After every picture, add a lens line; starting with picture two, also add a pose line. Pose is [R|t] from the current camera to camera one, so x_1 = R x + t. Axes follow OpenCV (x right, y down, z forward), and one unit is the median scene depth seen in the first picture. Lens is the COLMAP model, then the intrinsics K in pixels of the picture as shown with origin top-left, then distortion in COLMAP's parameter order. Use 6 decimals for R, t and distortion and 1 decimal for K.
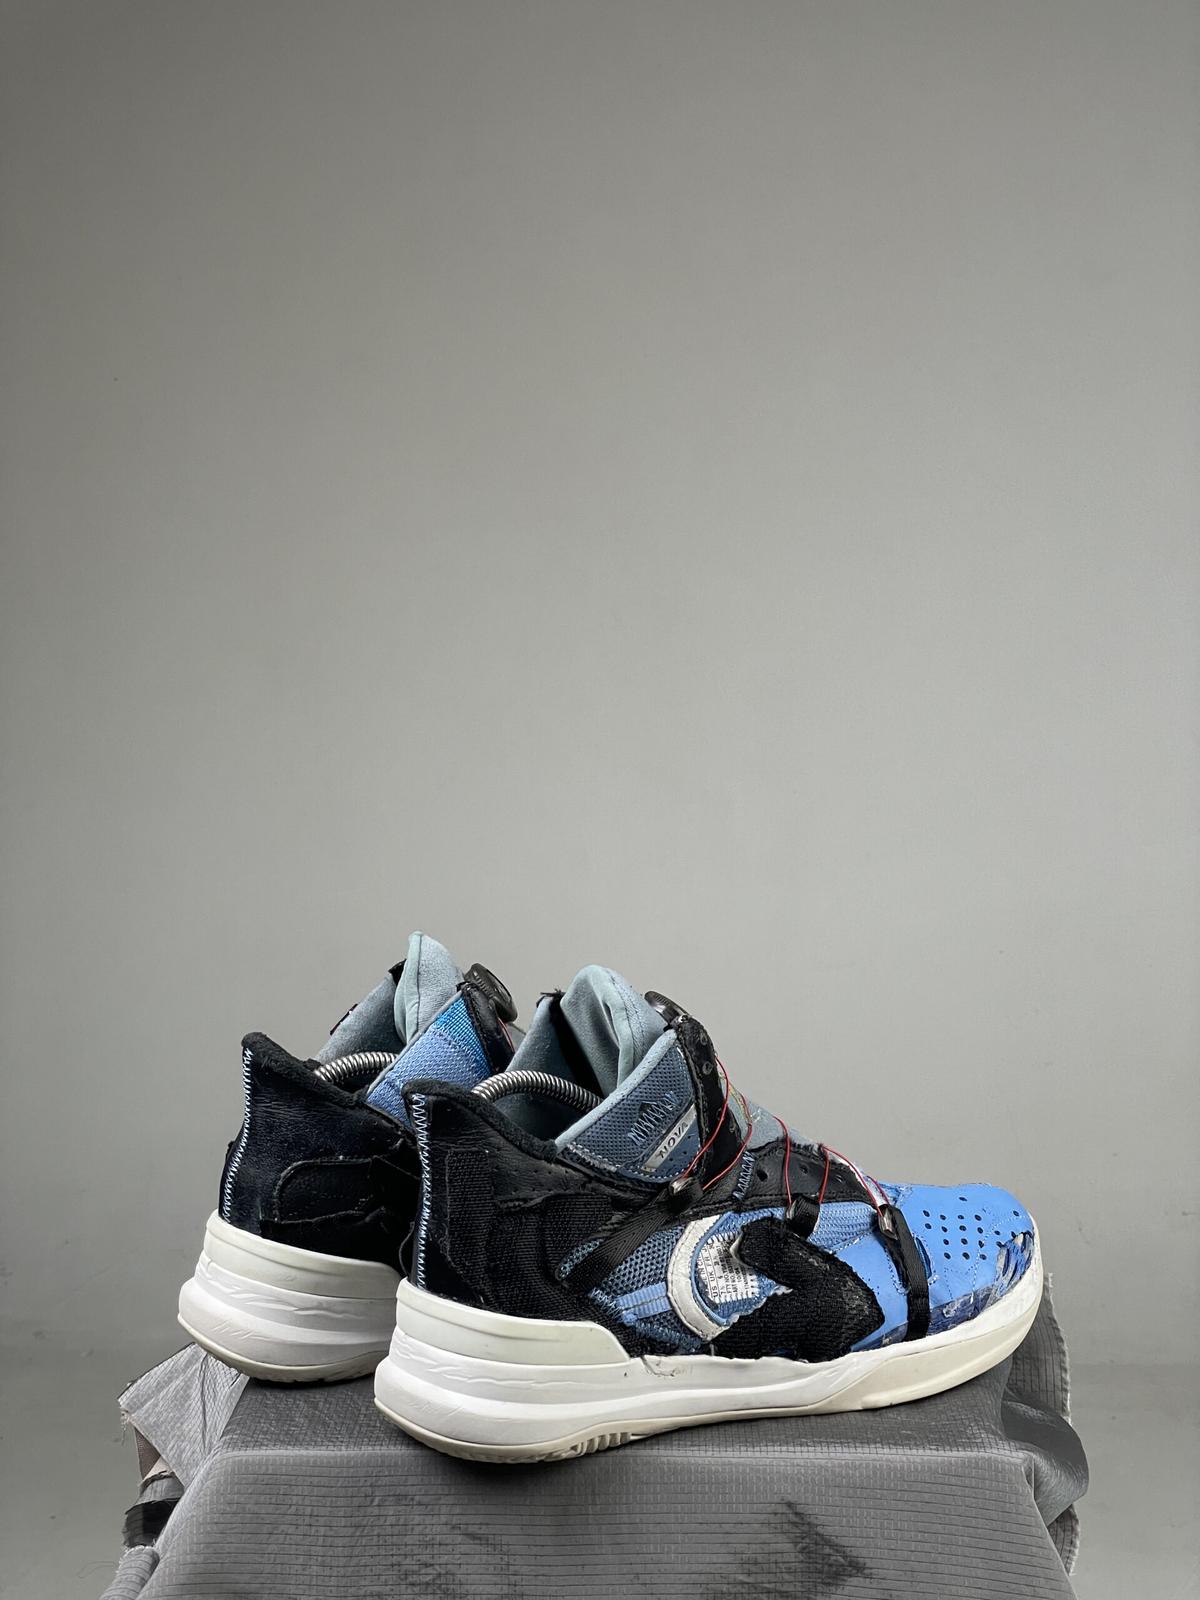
lens RADIAL K [[2345.9, 0, 586.6], [0, 2345.9, 815.2], [0, 0, 1]] dist [0.031087, 0.000000]
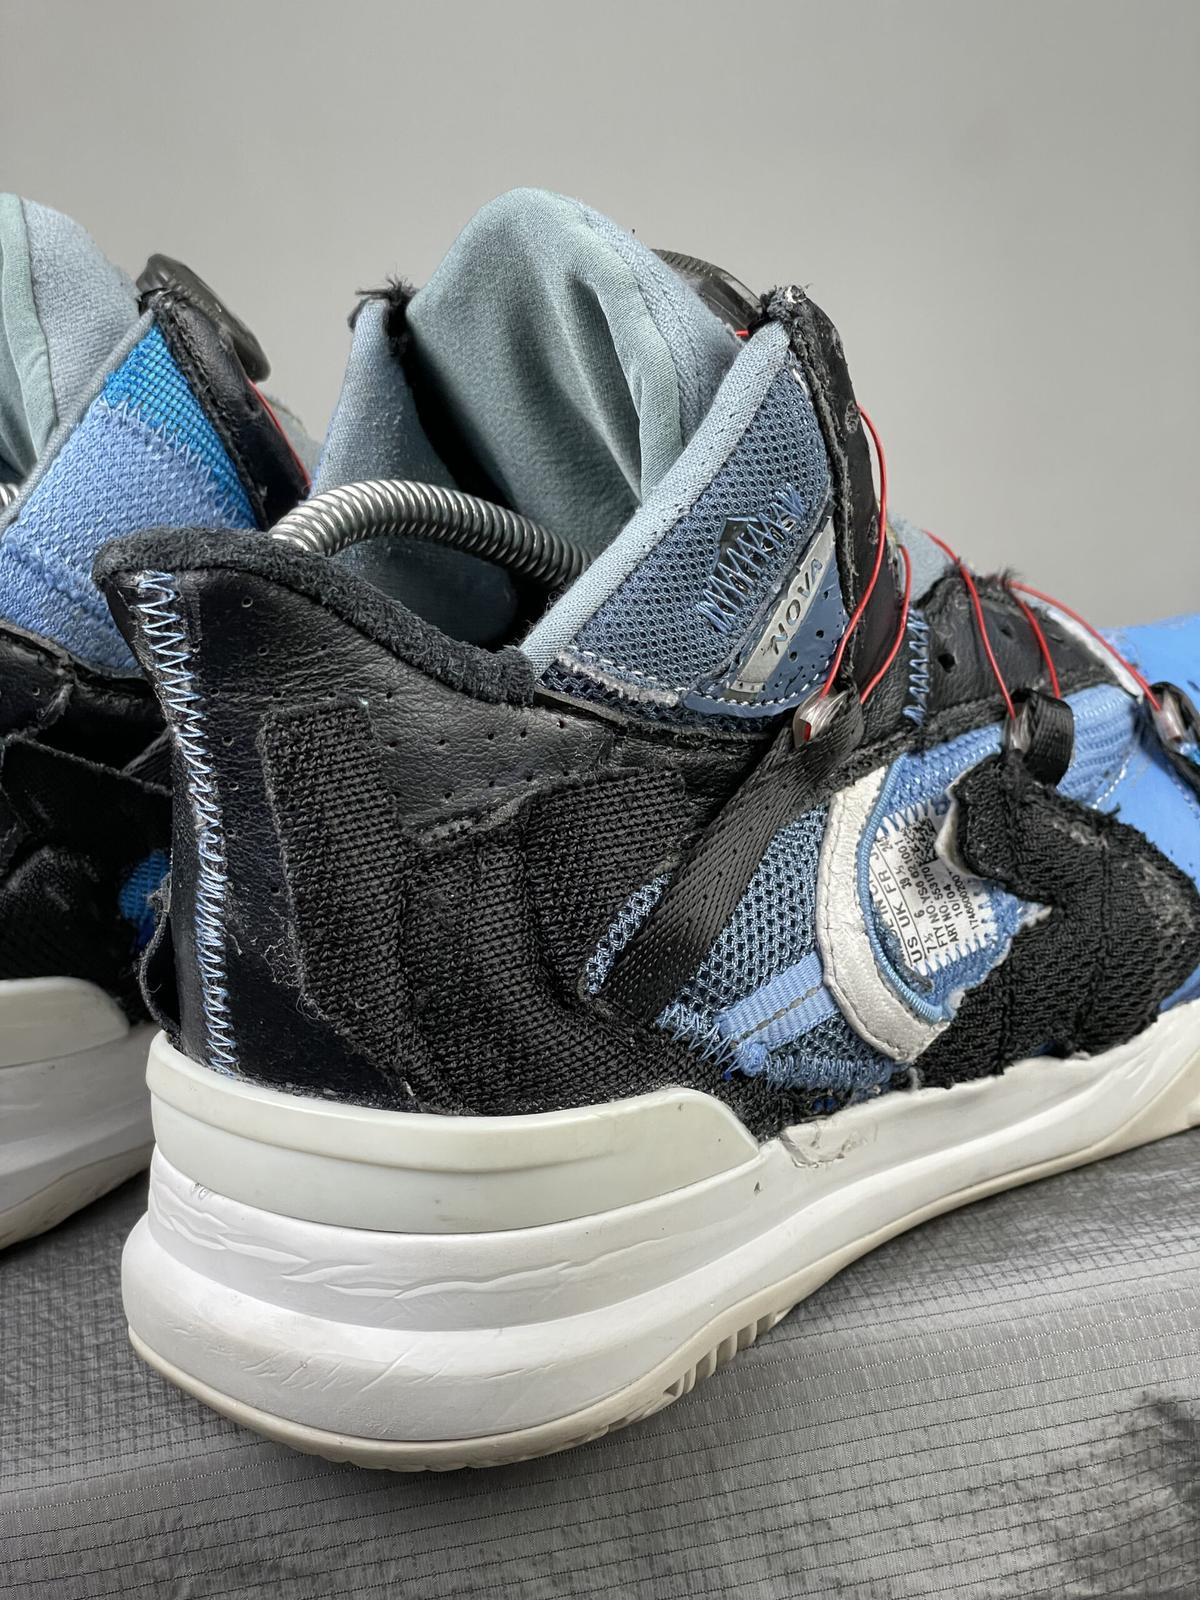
lens RADIAL K [[2345.9, 0, 609.4], [0, 2345.9, 835.4], [0, 0, 1]] dist [0.031087, 0.000000]
pose [[0.965145, -0.149221, 0.215009, -0.086806], [0.091195, 0.961792, 0.258145, 0.071190], [-0.245314, -0.229540, 0.941877, 0.634408]]
